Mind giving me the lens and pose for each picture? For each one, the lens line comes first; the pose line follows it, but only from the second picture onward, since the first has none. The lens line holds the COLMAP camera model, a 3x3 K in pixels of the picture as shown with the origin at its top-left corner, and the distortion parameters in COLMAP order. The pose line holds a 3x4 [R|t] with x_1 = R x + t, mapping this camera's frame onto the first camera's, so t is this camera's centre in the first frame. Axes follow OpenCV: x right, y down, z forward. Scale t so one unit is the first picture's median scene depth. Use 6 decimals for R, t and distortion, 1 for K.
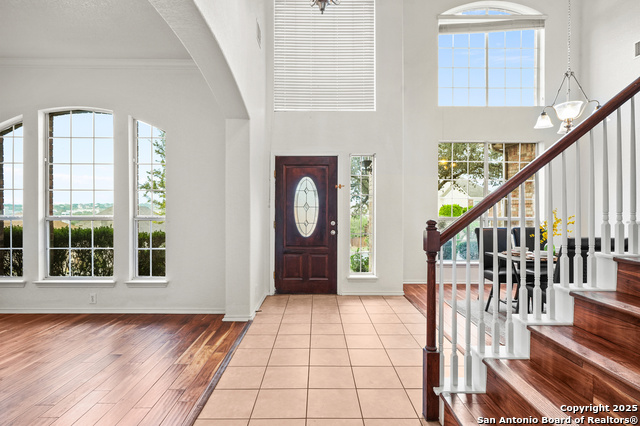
lens RADIAL K [[339.8, 0, 318.1], [0, 339.8, 212.1], [0, 0, 1]] dist [0.002061, 0.000458]
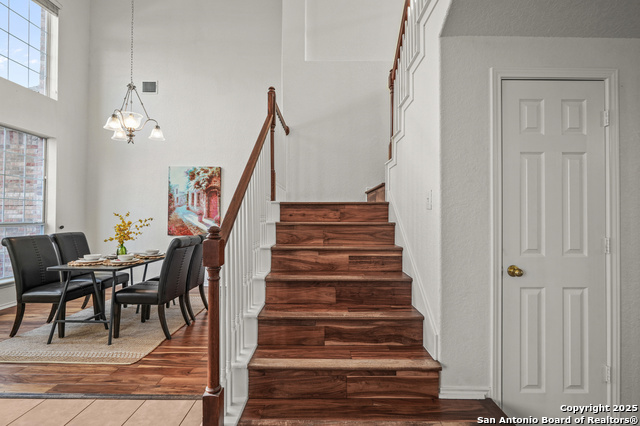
lens RADIAL K [[300.3, 0, 323.4], [0, 300.3, 210.4], [0, 0, 1]] dist [-0.008031, 0.003811]
pose [[0.005822, 0.012179, 0.999909, -0.197430], [0.000858, 0.999925, -0.012184, -0.004228], [-0.999983, 0.000928, 0.005812, 0.388590]]
